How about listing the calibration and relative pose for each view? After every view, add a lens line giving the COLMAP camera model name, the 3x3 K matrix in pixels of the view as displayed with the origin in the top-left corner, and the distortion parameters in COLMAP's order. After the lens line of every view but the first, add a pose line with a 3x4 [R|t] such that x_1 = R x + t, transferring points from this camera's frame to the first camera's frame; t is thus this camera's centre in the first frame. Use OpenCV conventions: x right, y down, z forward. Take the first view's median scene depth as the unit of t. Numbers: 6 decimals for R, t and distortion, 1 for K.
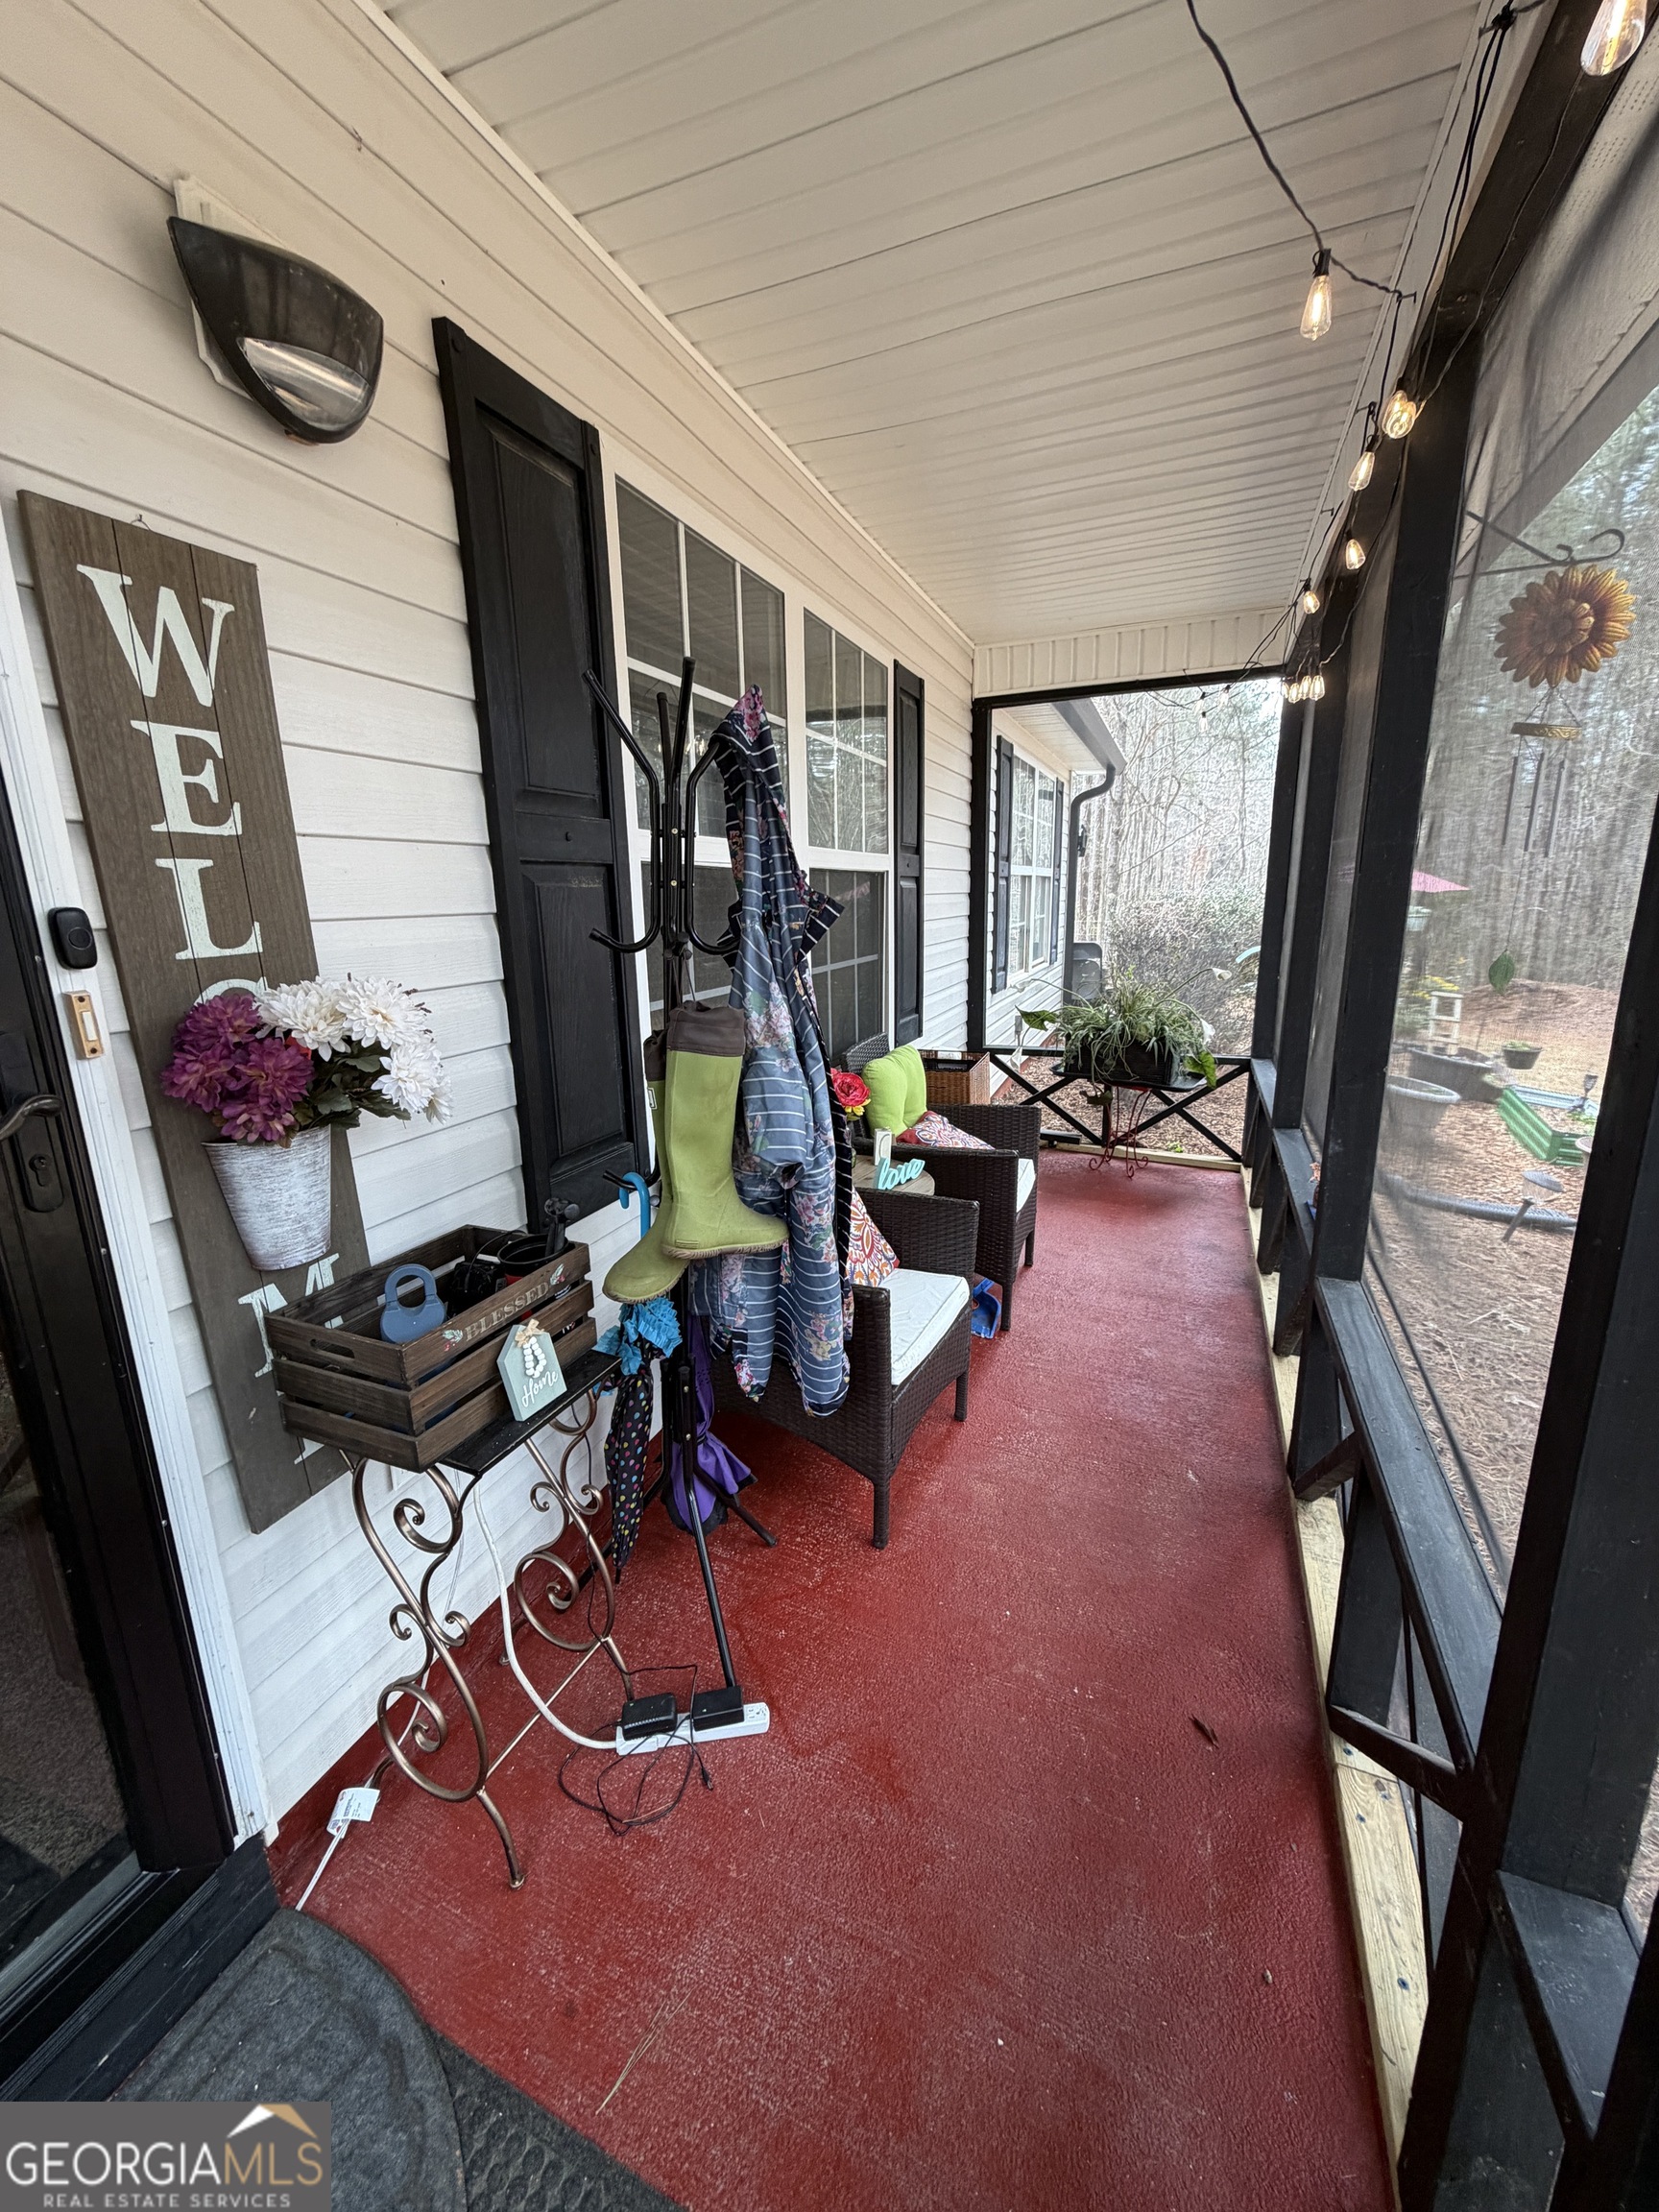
lens RADIAL K [[879.2, 0, 830.0], [0, 879.2, 1103.0], [0, 0, 1]] dist [-0.000624, 0.000100]
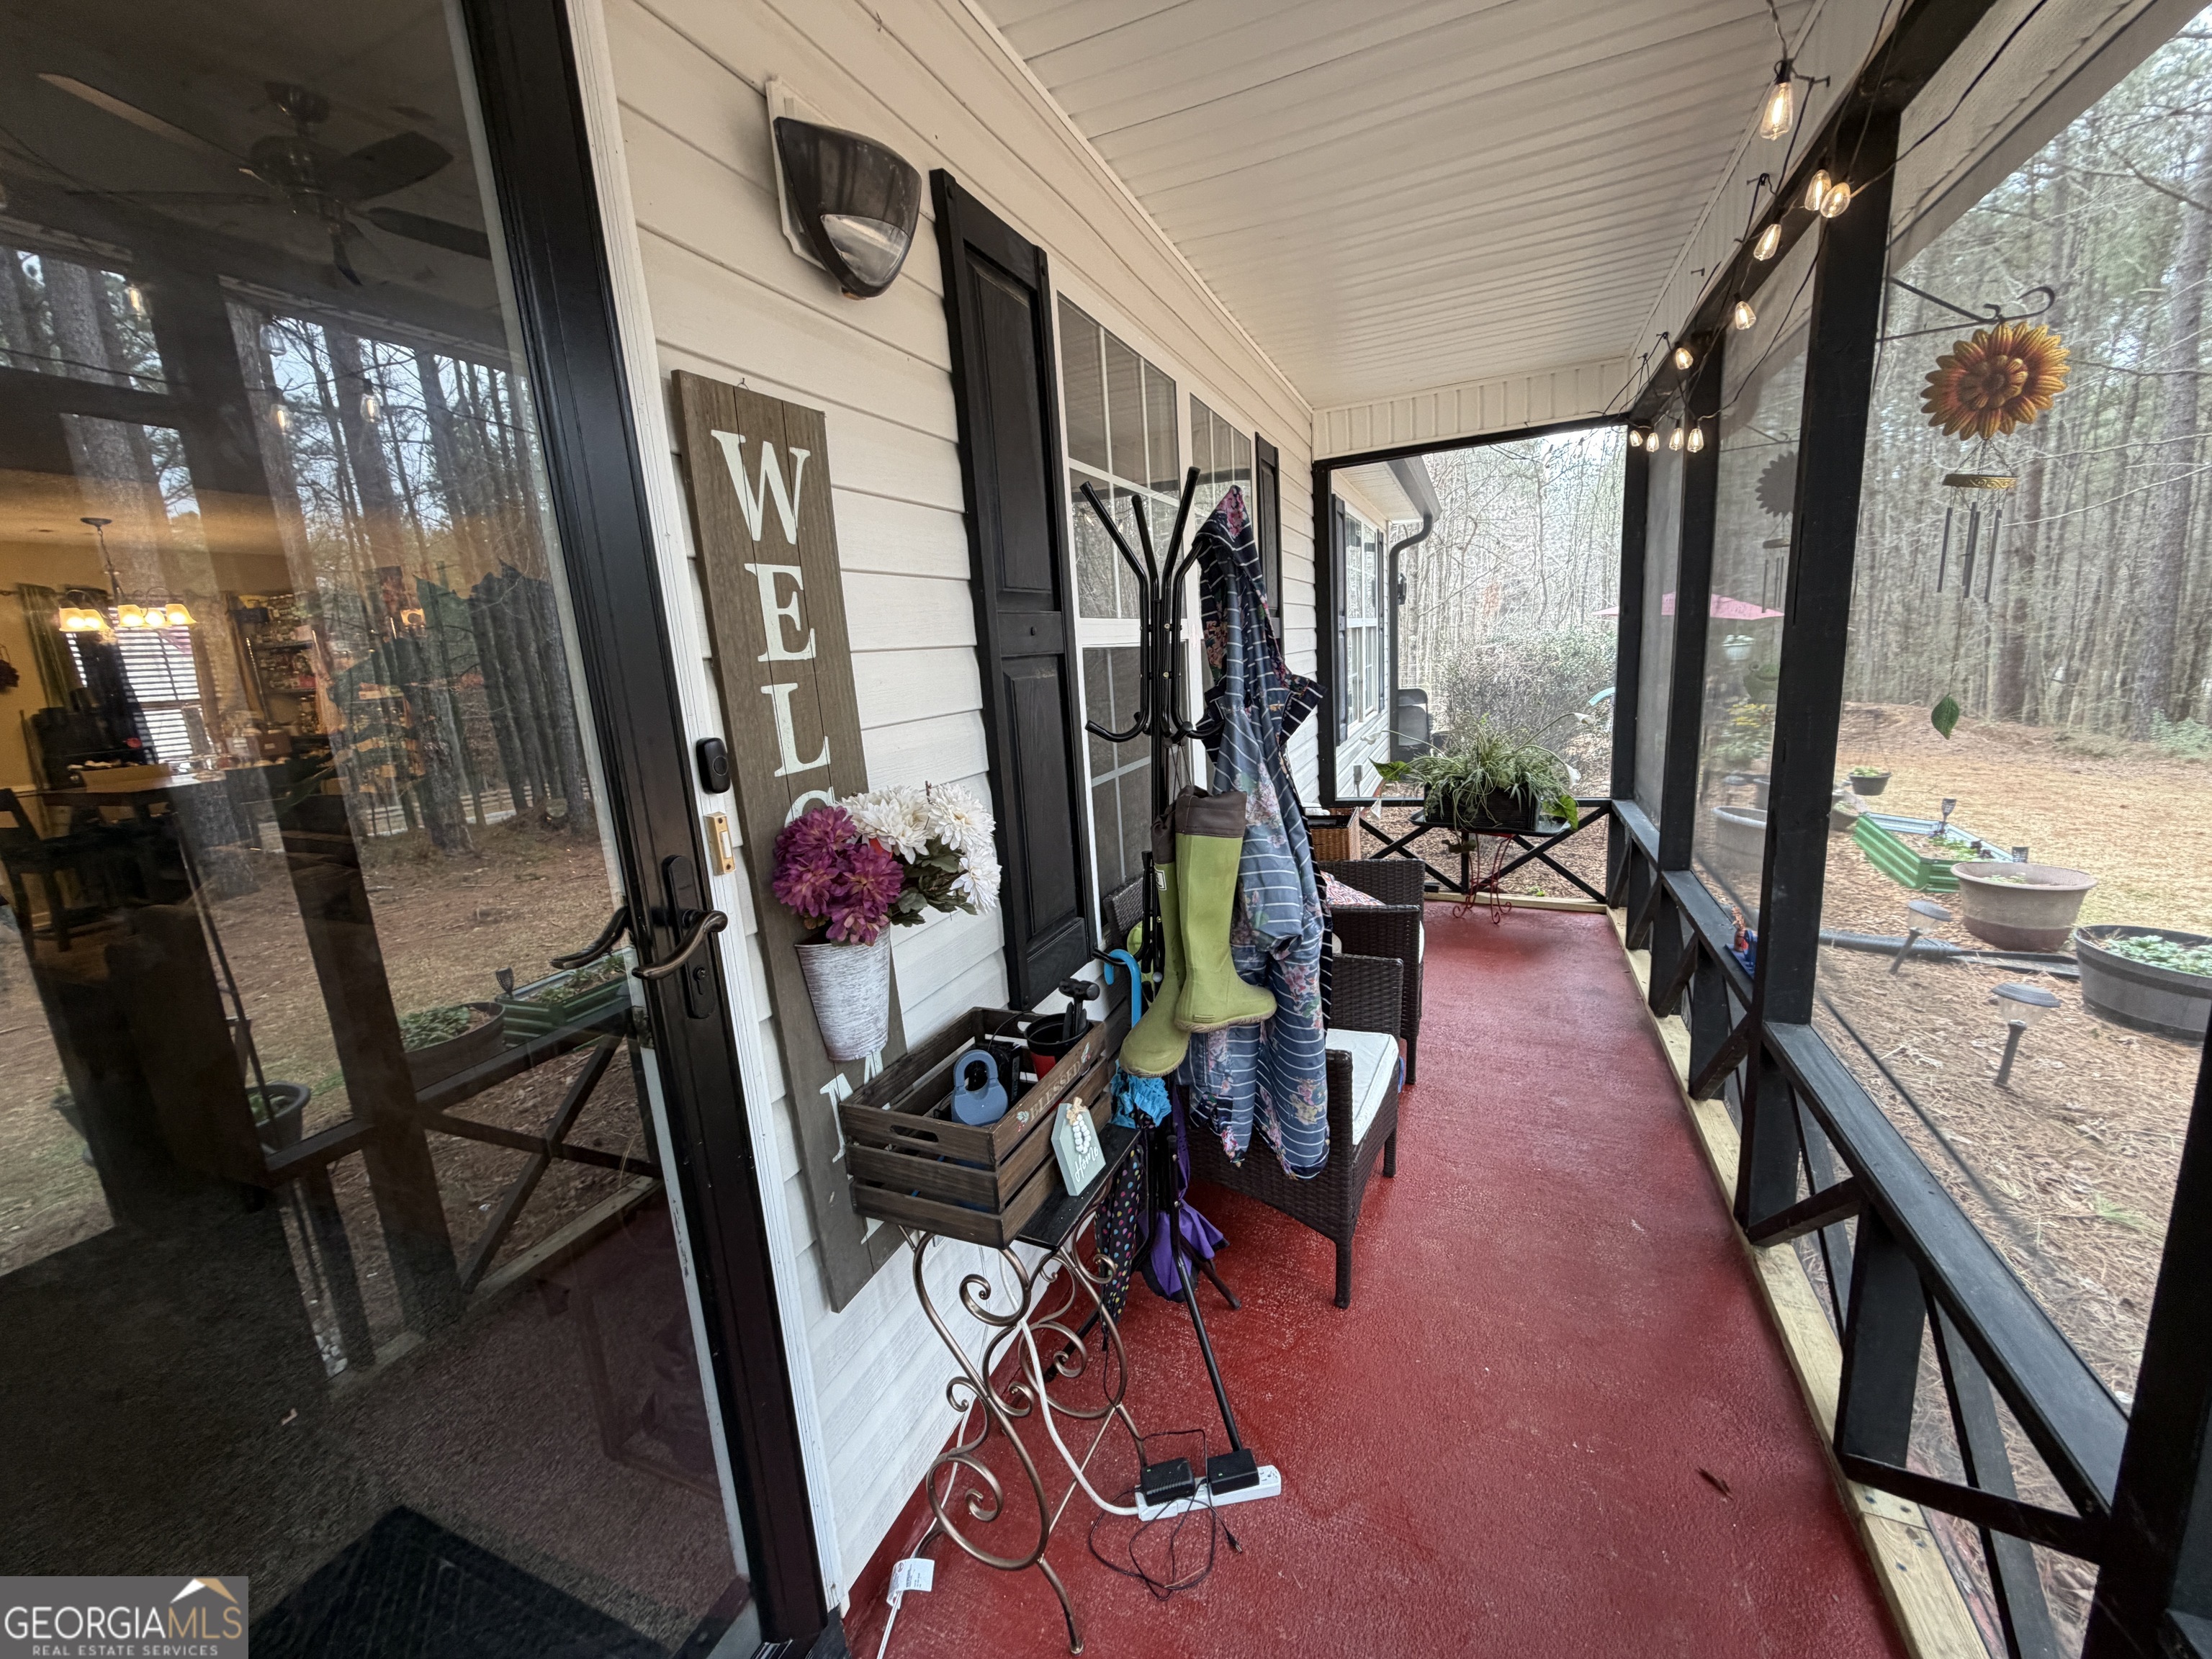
lens RADIAL K [[879.2, 0, 1103.5], [0, 879.2, 830.5], [0, 0, 1]] dist [-0.000624, 0.000100]
pose [[0.998587, -0.045468, -0.027492, -0.214792], [0.044624, 0.998536, -0.030578, -0.031663], [0.028842, 0.029308, 0.999154, -0.047674]]
